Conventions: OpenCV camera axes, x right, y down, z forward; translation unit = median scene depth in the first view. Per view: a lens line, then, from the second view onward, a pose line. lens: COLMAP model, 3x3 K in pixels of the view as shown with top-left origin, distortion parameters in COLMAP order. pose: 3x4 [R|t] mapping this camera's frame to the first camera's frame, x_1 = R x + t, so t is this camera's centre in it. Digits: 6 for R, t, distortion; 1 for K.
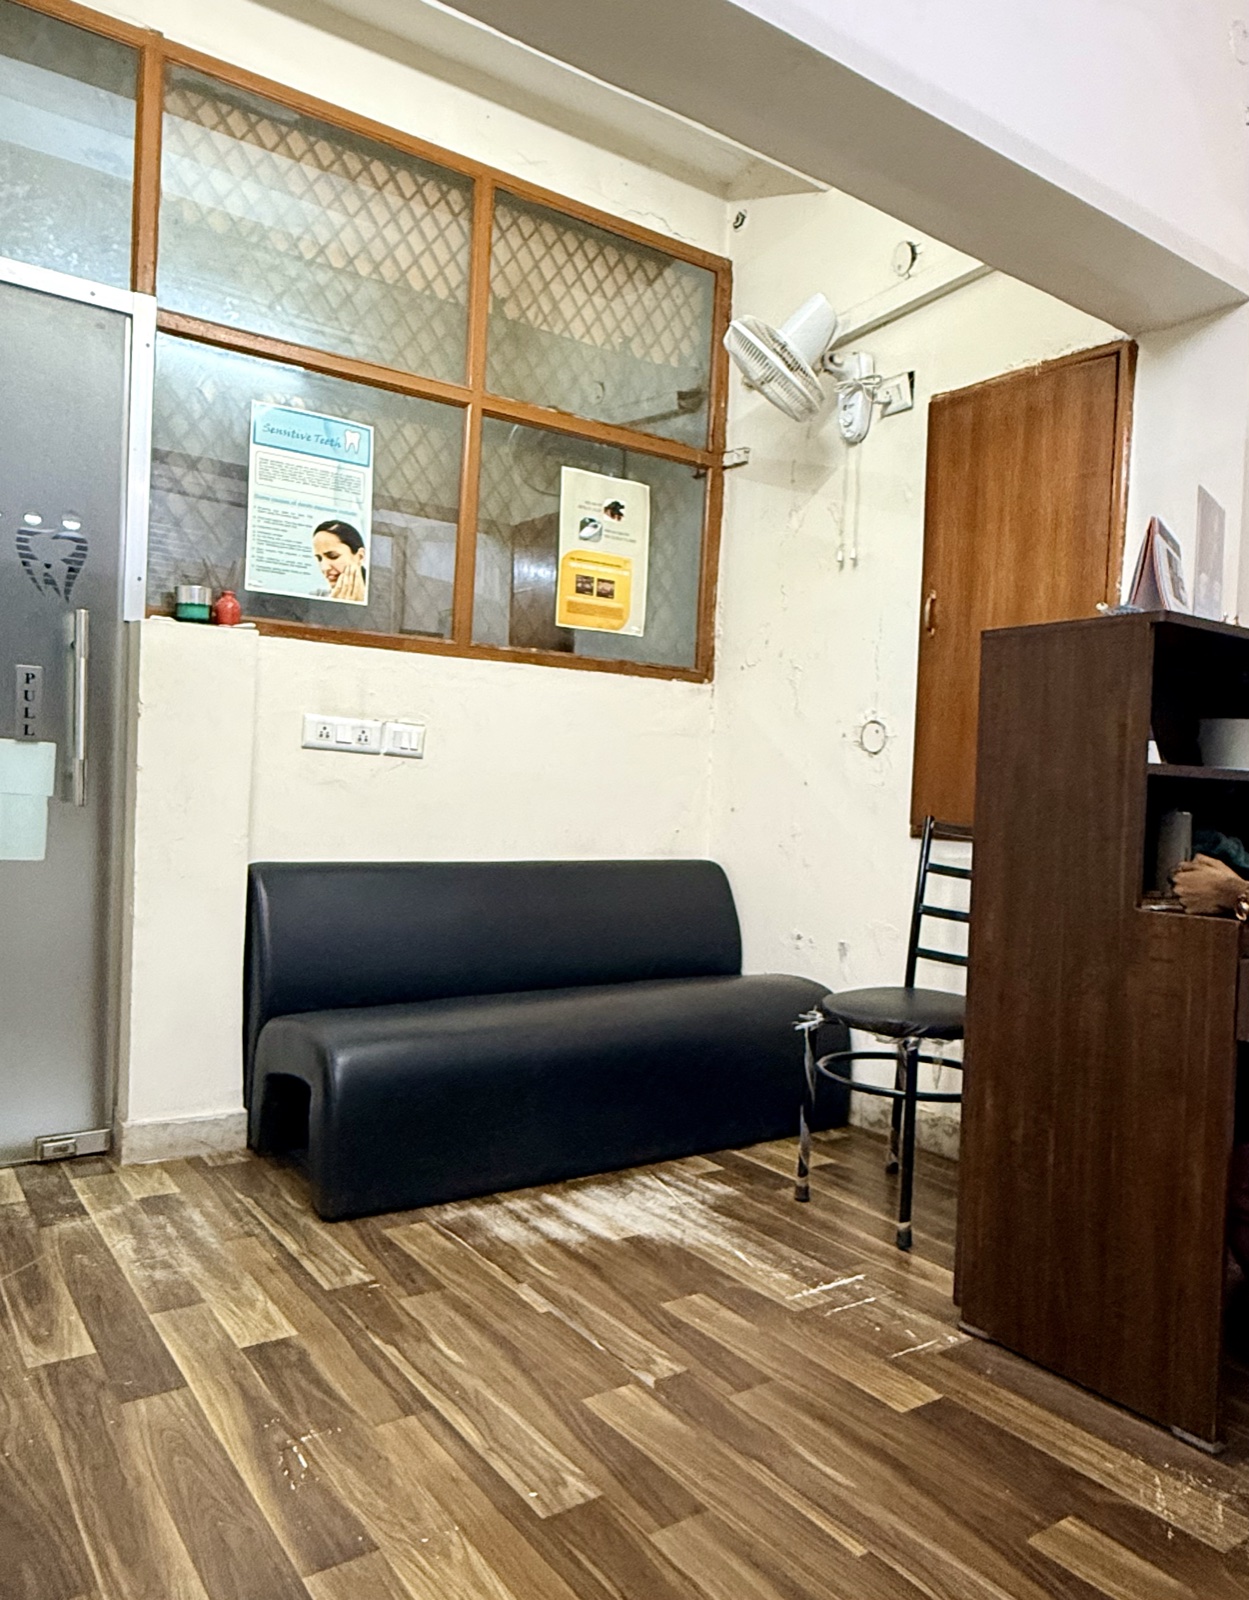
lens RADIAL K [[1127.3, 0, 603.4], [0, 1127.3, 828.6], [0, 0, 1]] dist [0.000381, 0.002788]
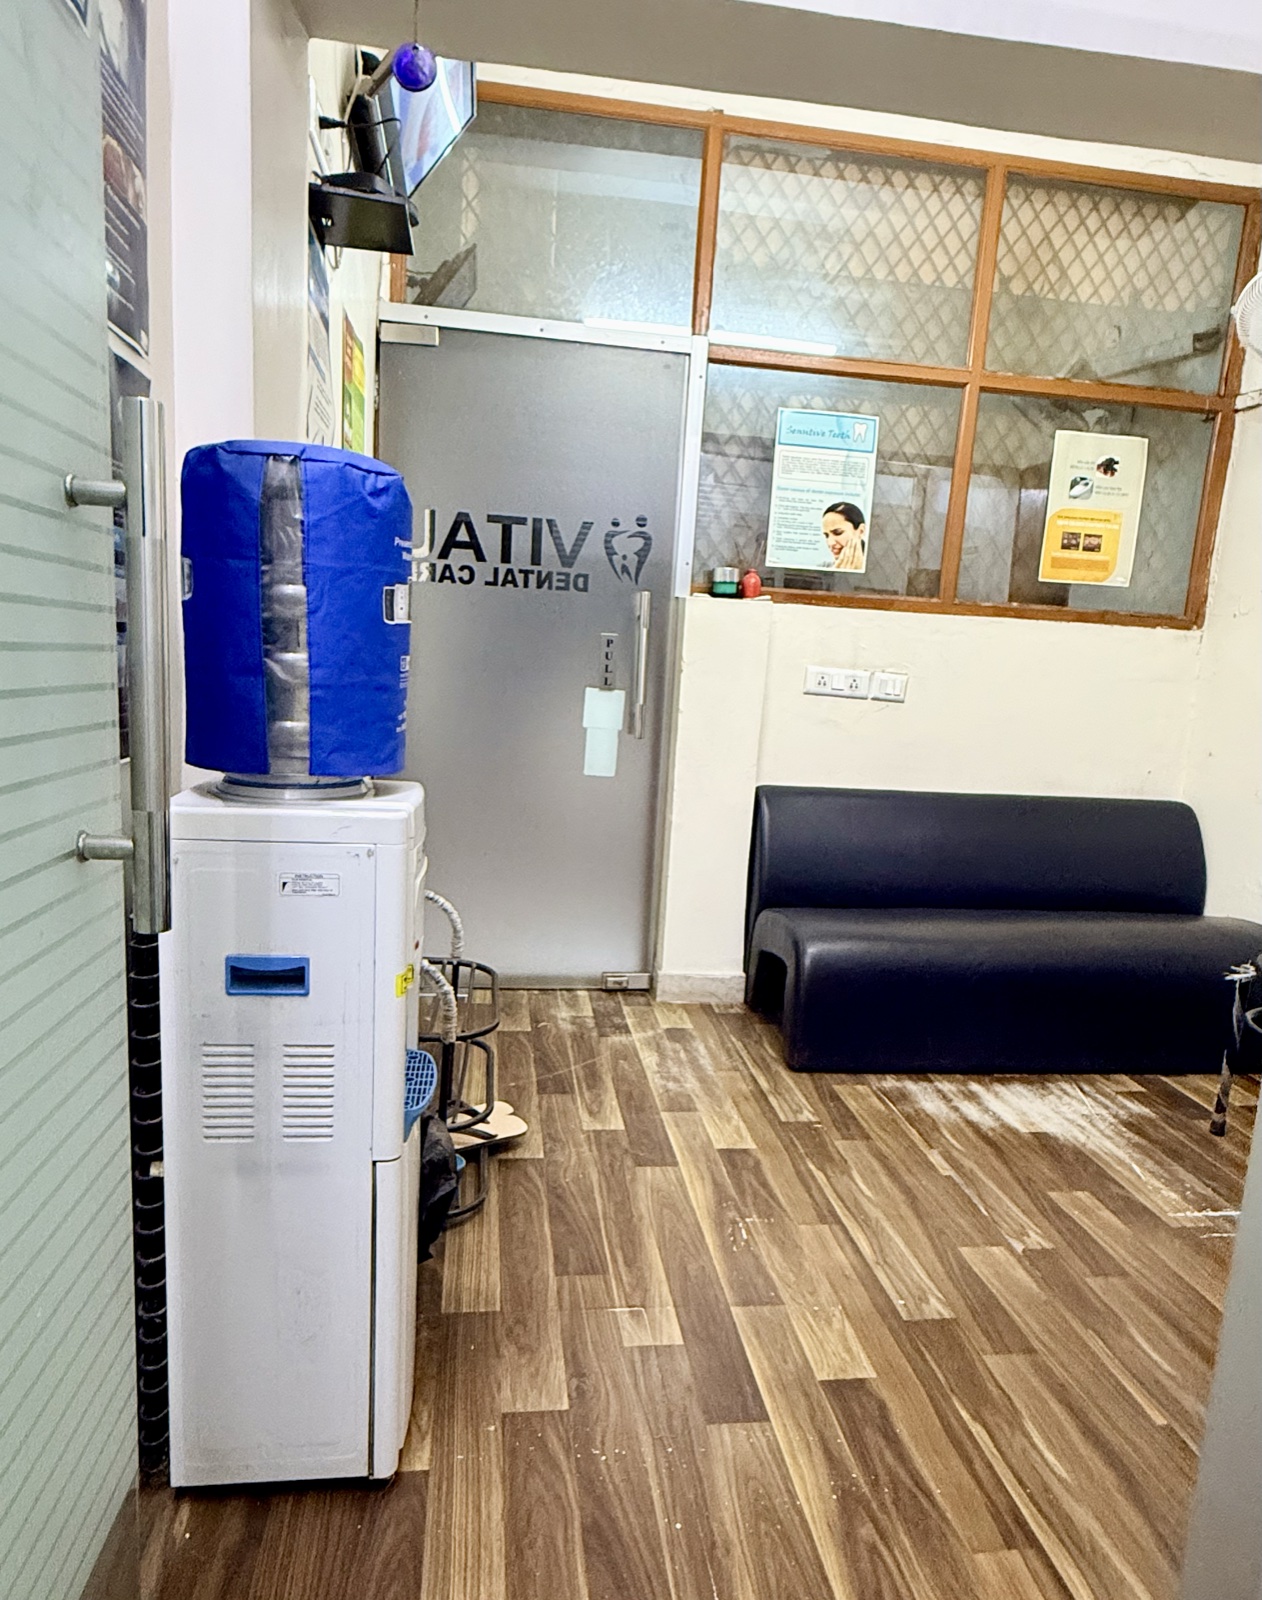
lens RADIAL K [[1023.6, 0, 634.7], [0, 1023.6, 801.1], [0, 0, 1]] dist [0.005975, -0.002802]
pose [[0.892932, 0.073482, -0.444155, 0.084161], [-0.033941, 0.994769, 0.096341, -0.062480], [0.448911, -0.070951, 0.890755, -0.106692]]
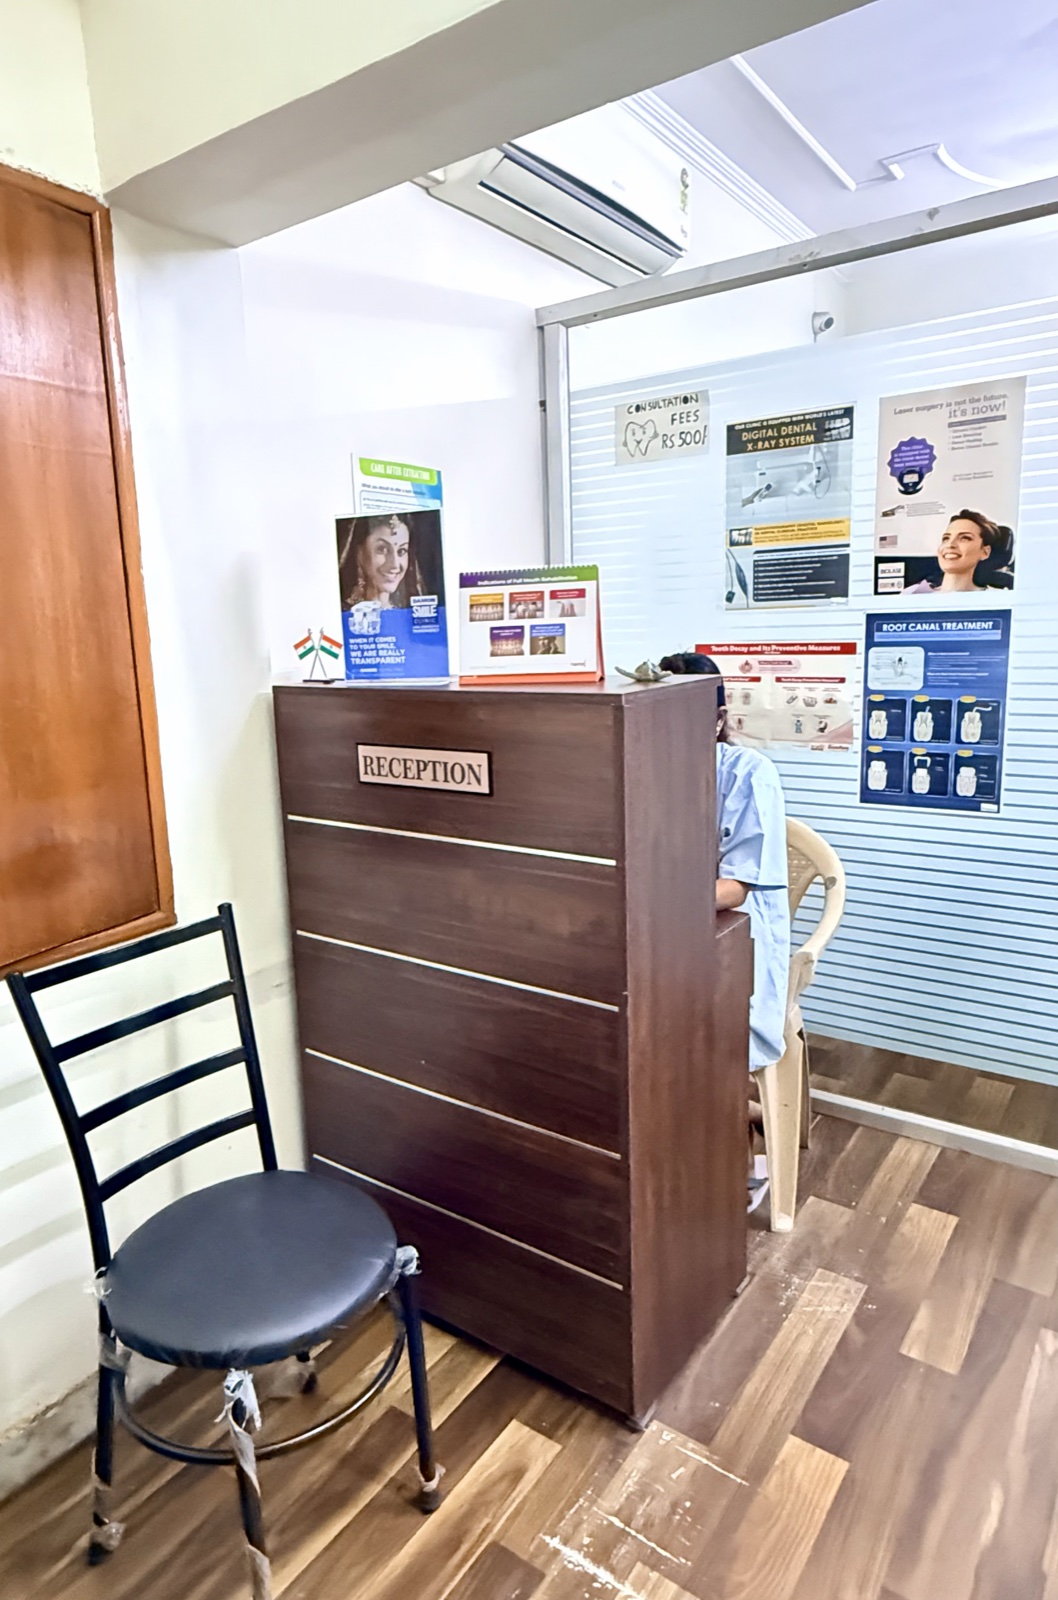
lens RADIAL K [[956.2, 0, 524.7], [0, 956.2, 800.6], [0, 0, 1]] dist [0.006354, 0.001159]
pose [[-0.336389, -0.204169, 0.919325, -0.329264], [0.049573, 0.971023, 0.233790, -0.305097], [-0.940417, 0.124218, -0.316520, 1.476046]]
